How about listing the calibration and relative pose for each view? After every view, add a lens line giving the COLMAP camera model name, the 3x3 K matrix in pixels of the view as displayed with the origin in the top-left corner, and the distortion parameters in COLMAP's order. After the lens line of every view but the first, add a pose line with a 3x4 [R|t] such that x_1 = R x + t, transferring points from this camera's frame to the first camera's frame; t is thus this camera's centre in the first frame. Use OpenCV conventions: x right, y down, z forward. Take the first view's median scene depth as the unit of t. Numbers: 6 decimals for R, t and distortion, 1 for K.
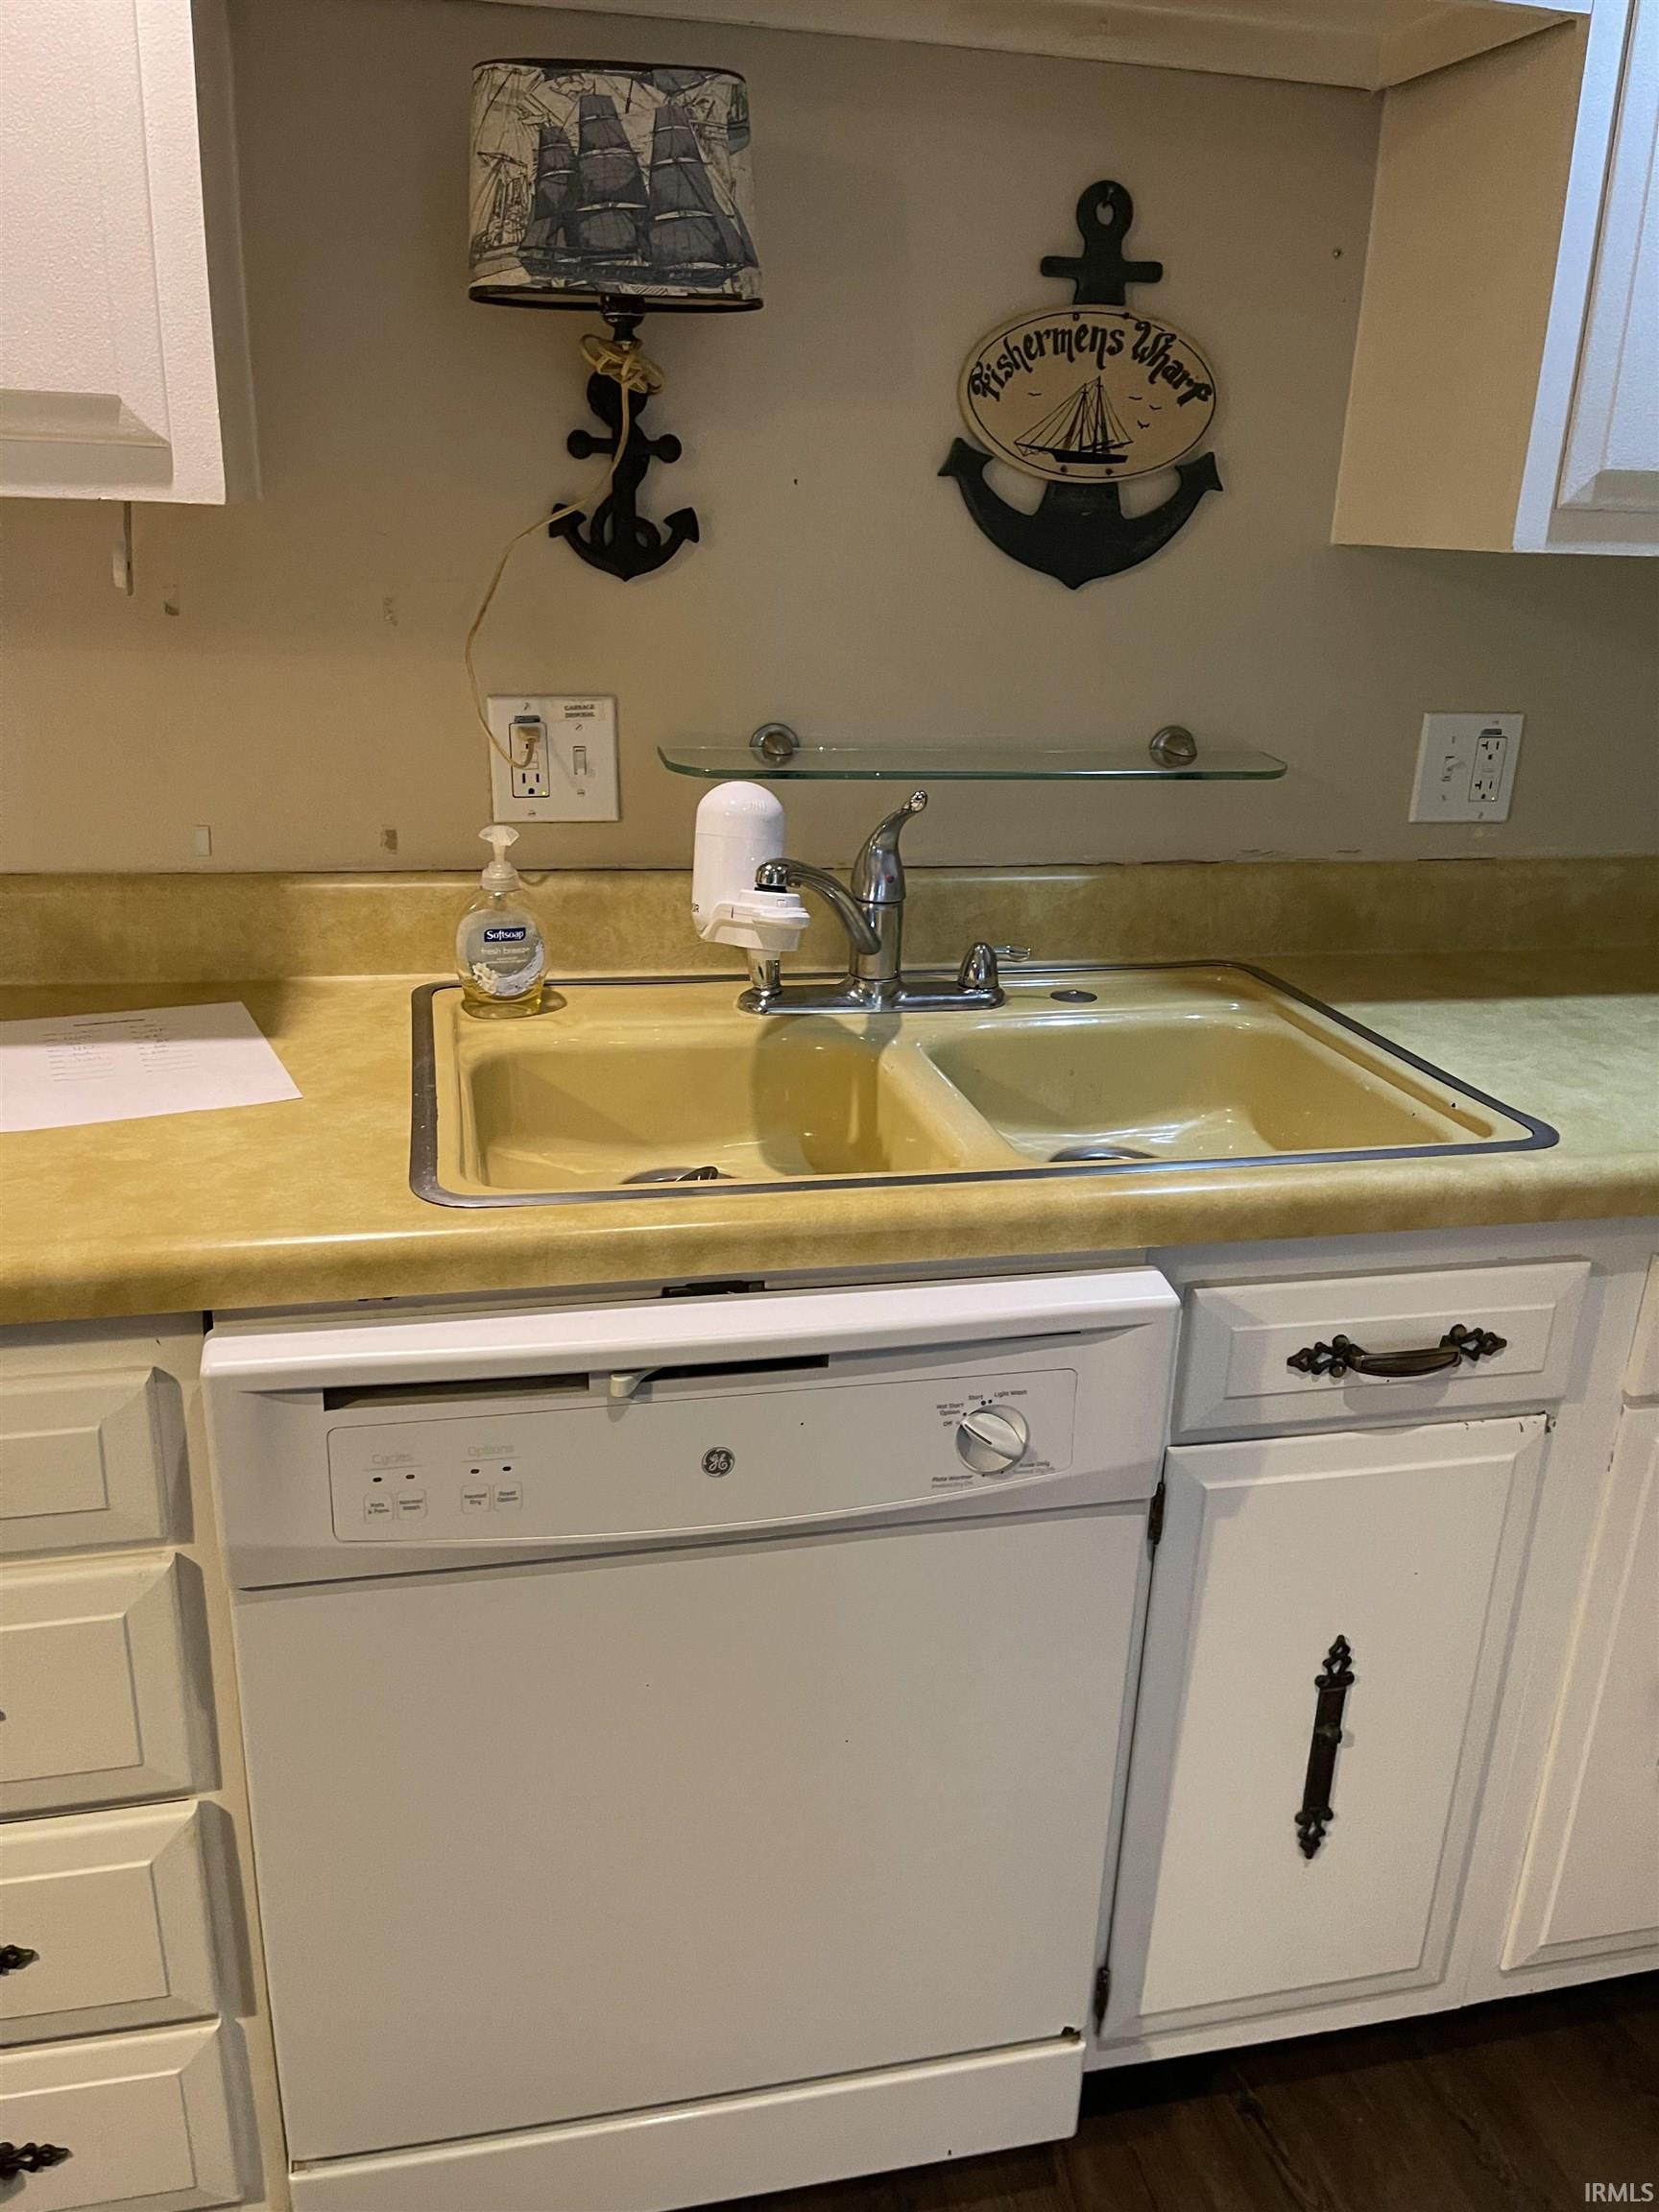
lens RADIAL K [[1665.8, 0, 851.8], [0, 1665.8, 1099.6], [0, 0, 1]] dist [0.066387, -0.067154]
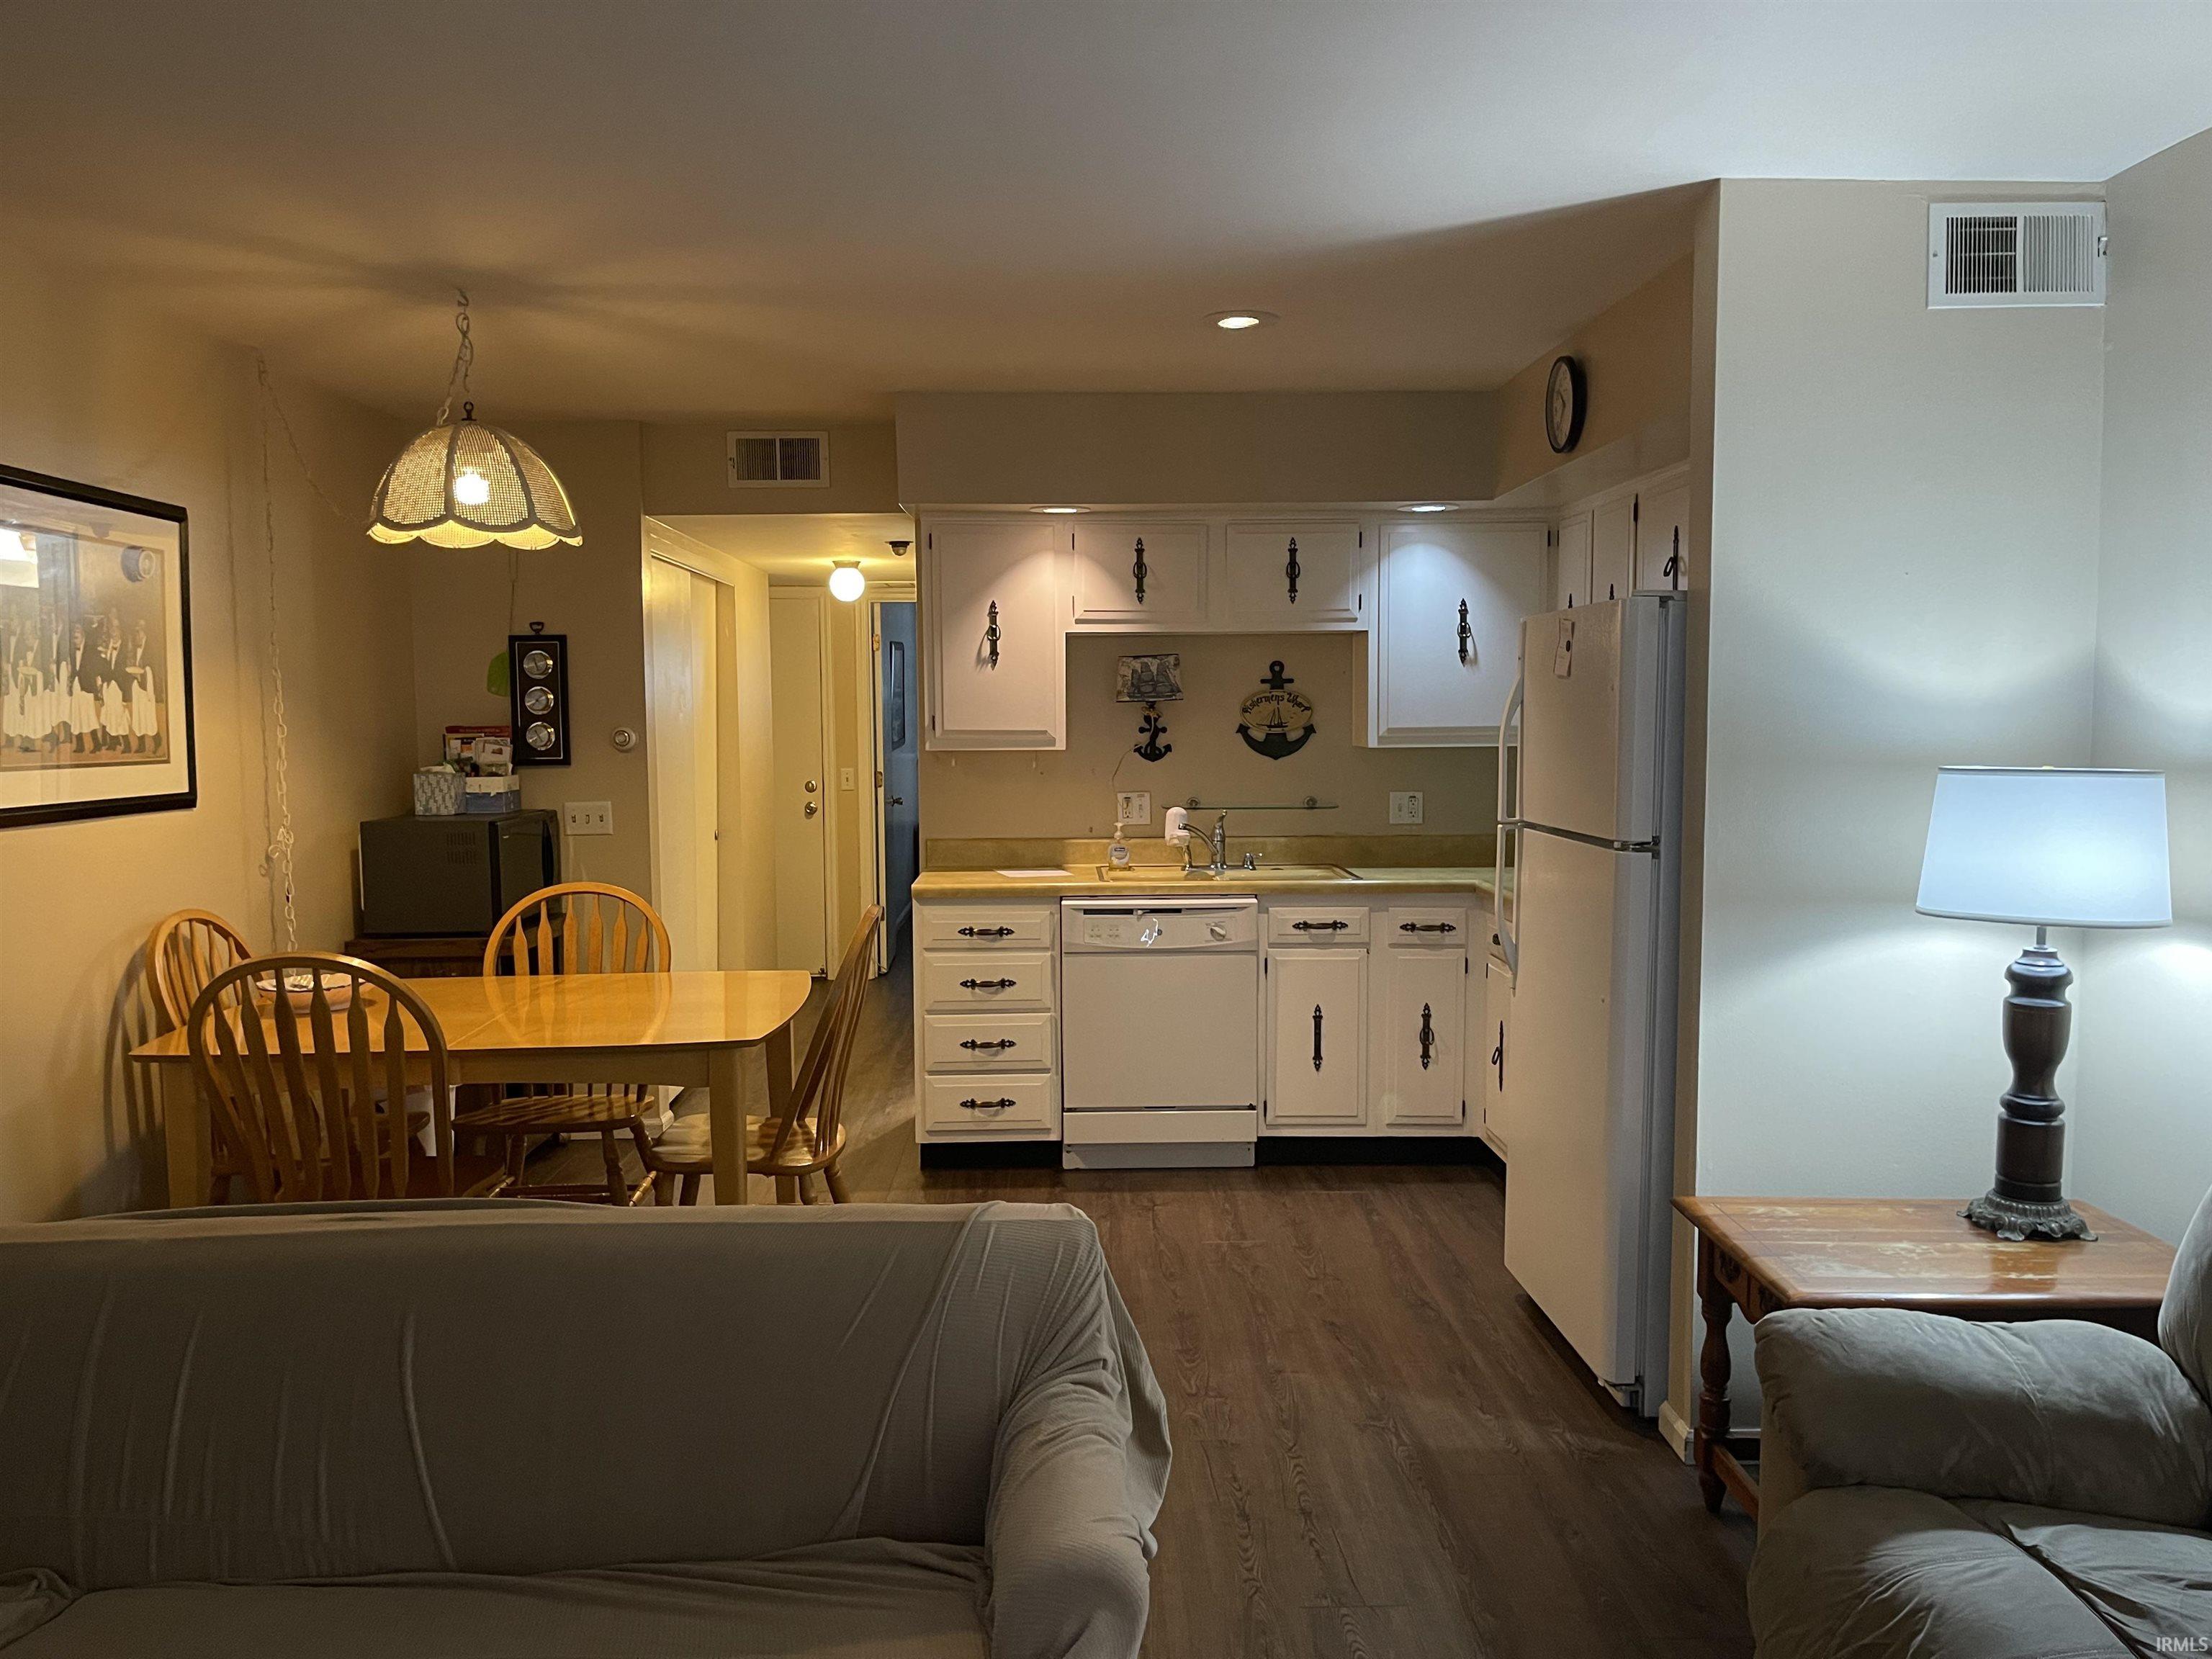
lens RADIAL K [[1665.8, 0, 1107.1], [0, 1665.8, 834.1], [0, 0, 1]] dist [0.066387, -0.067154]
pose [[0.977588, -0.027249, -0.208754, 0.567265], [-0.027938, 0.966027, -0.256928, 0.853412], [0.208663, 0.257002, 0.943615, -2.642726]]
